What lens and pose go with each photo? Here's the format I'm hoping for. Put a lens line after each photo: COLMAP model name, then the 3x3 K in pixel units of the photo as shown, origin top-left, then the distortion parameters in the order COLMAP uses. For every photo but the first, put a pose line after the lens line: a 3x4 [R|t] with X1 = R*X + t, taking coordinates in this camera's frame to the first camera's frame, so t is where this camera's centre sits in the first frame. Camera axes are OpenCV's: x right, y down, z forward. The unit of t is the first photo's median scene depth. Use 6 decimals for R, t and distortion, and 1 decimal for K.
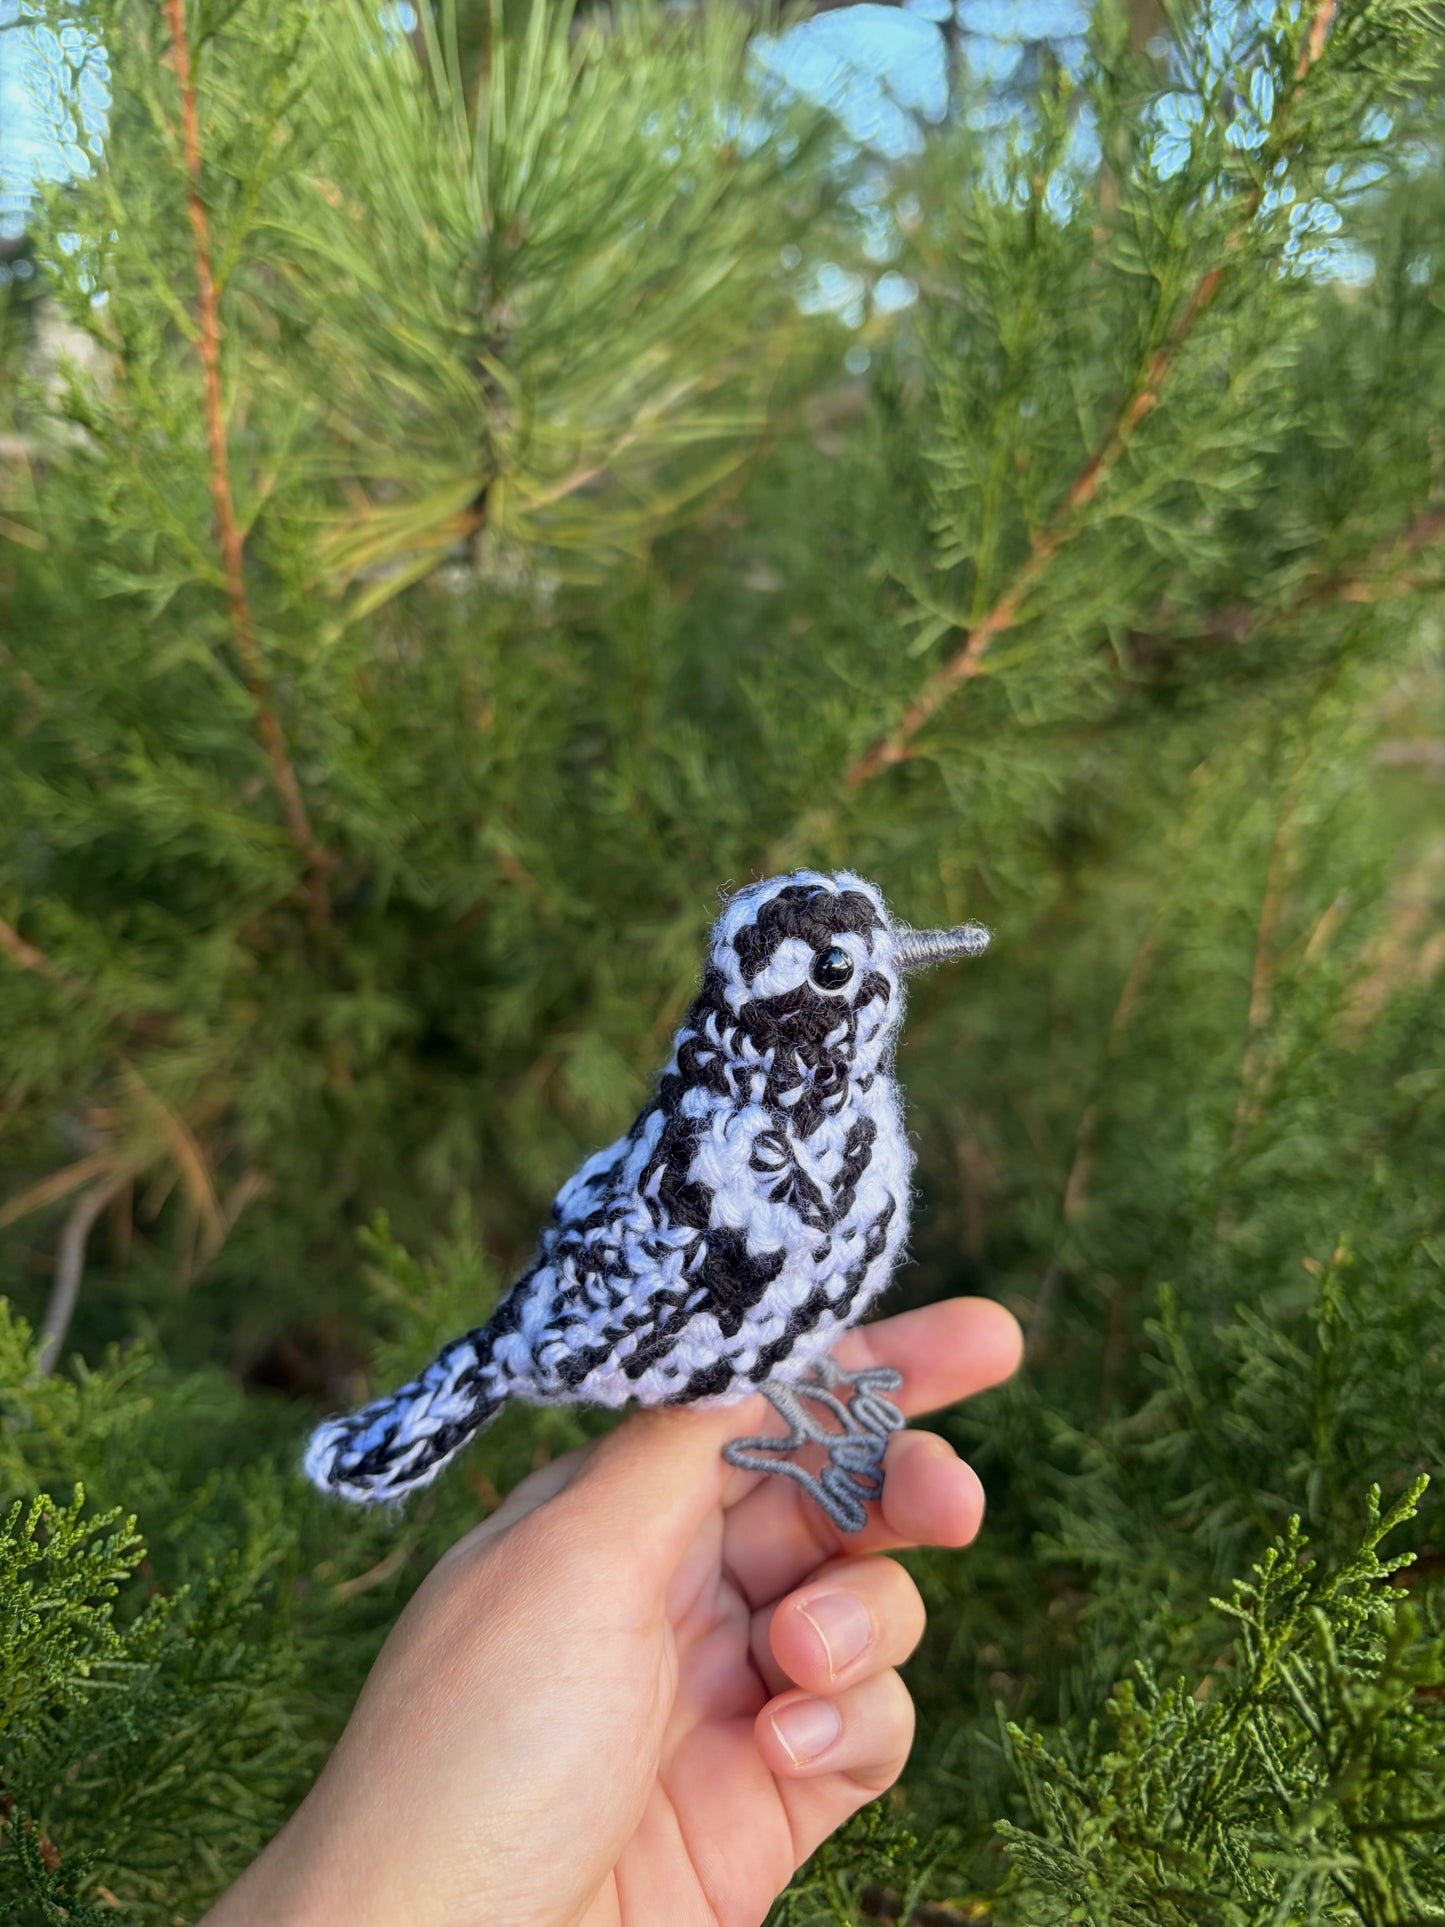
lens RADIAL K [[1570.4, 0, 724.0], [0, 1570.4, 969.0], [0, 0, 1]] dist [0.060870, -0.068871]
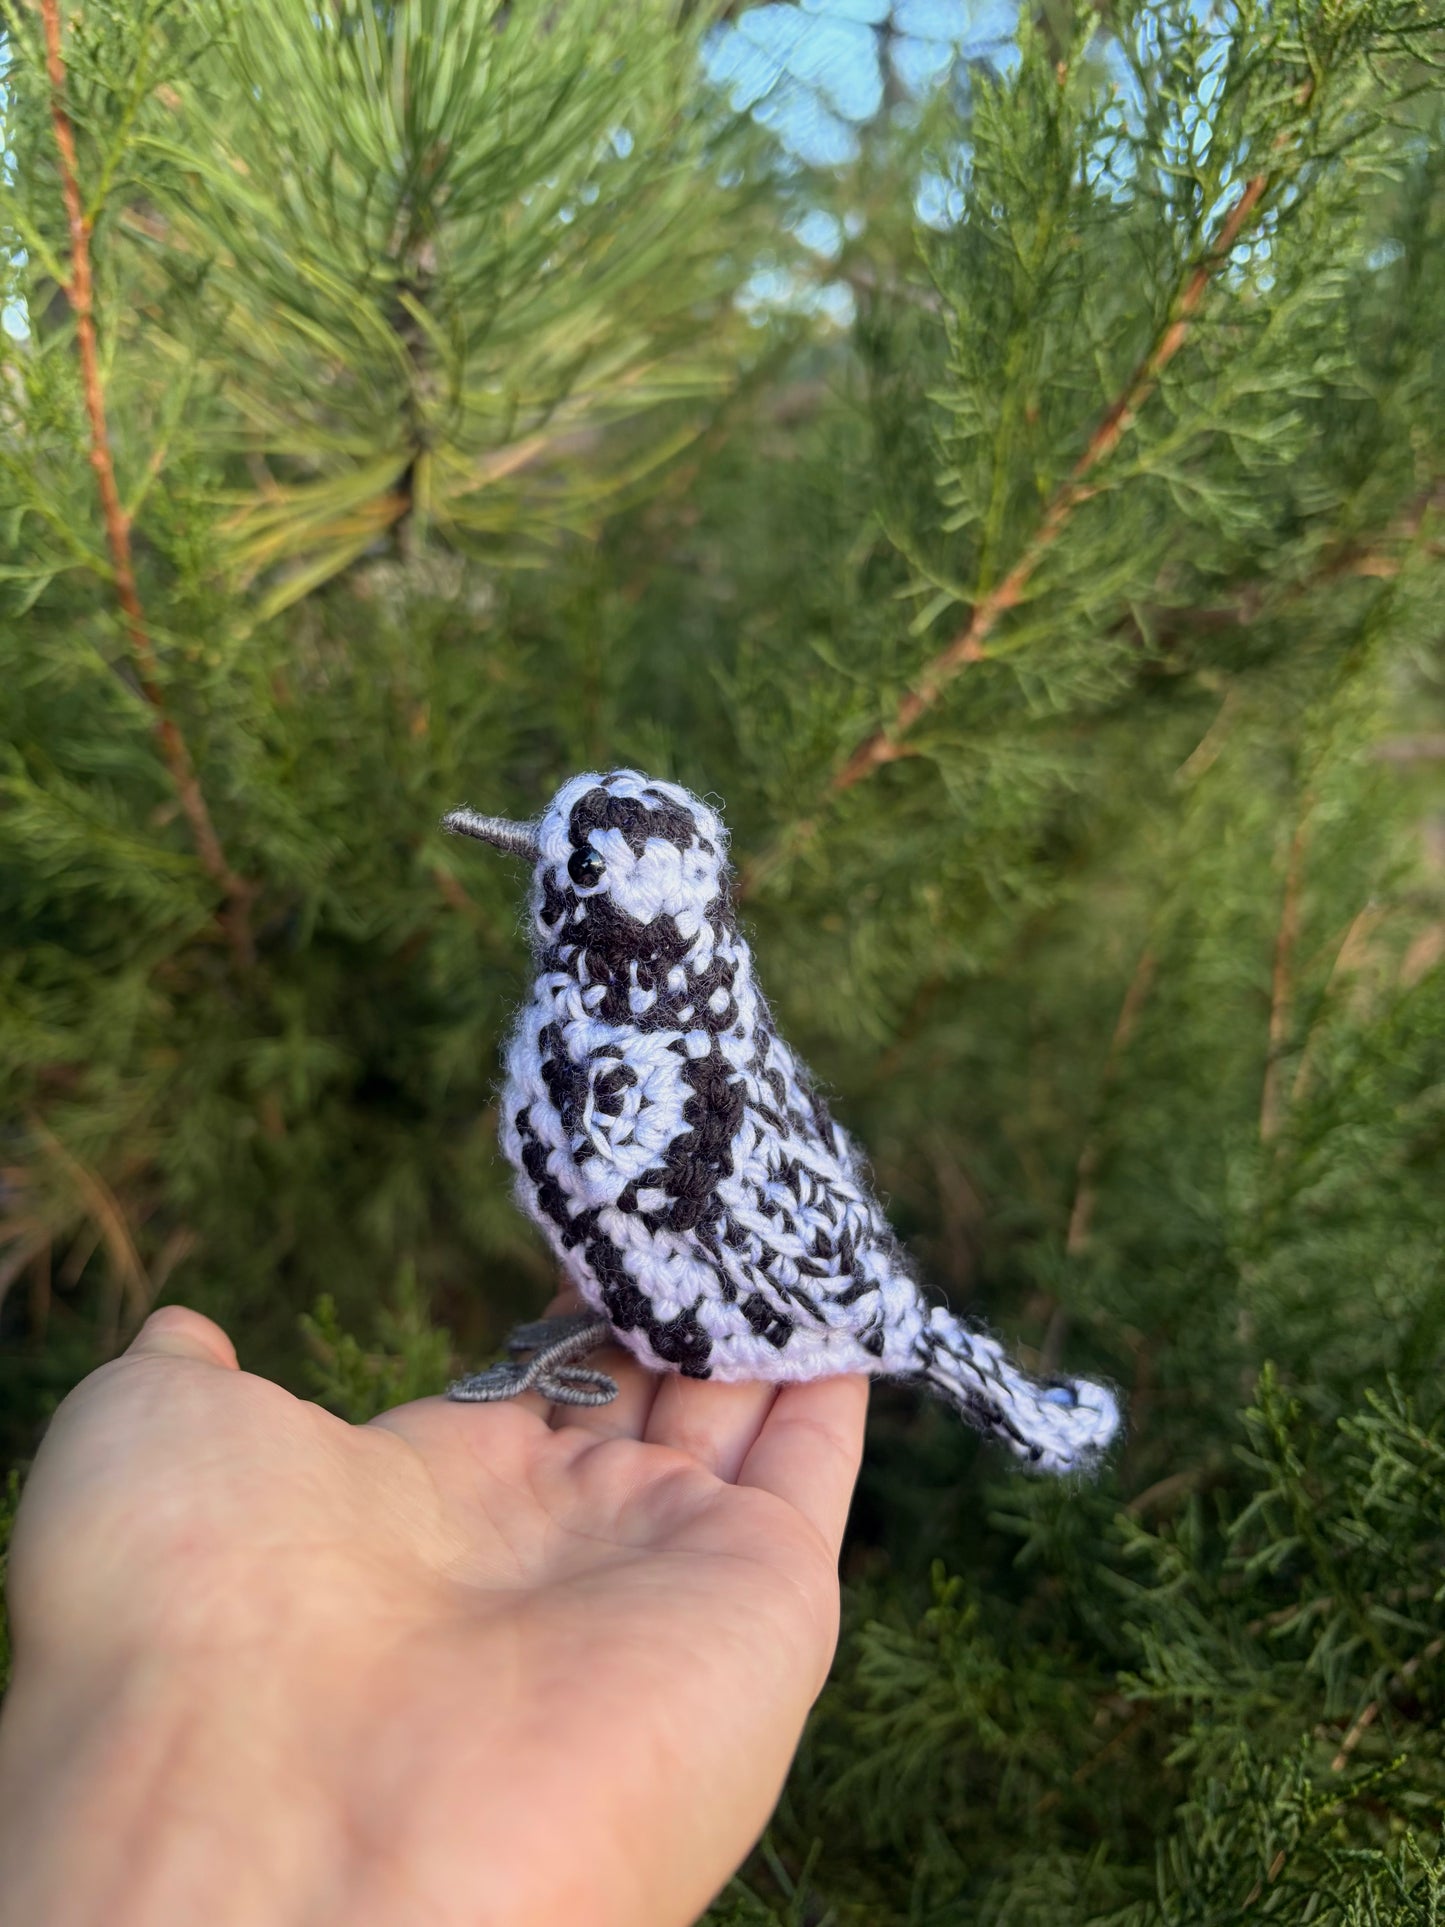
lens RADIAL K [[1530.2, 0, 717.4], [0, 1530.2, 957.3], [0, 0, 1]] dist [0.005435, -0.010020]
pose [[0.999147, -0.026952, 0.031272, -0.014334], [0.027463, 0.999494, -0.016051, -0.010419], [-0.030823, 0.016896, 0.999382, 0.136582]]
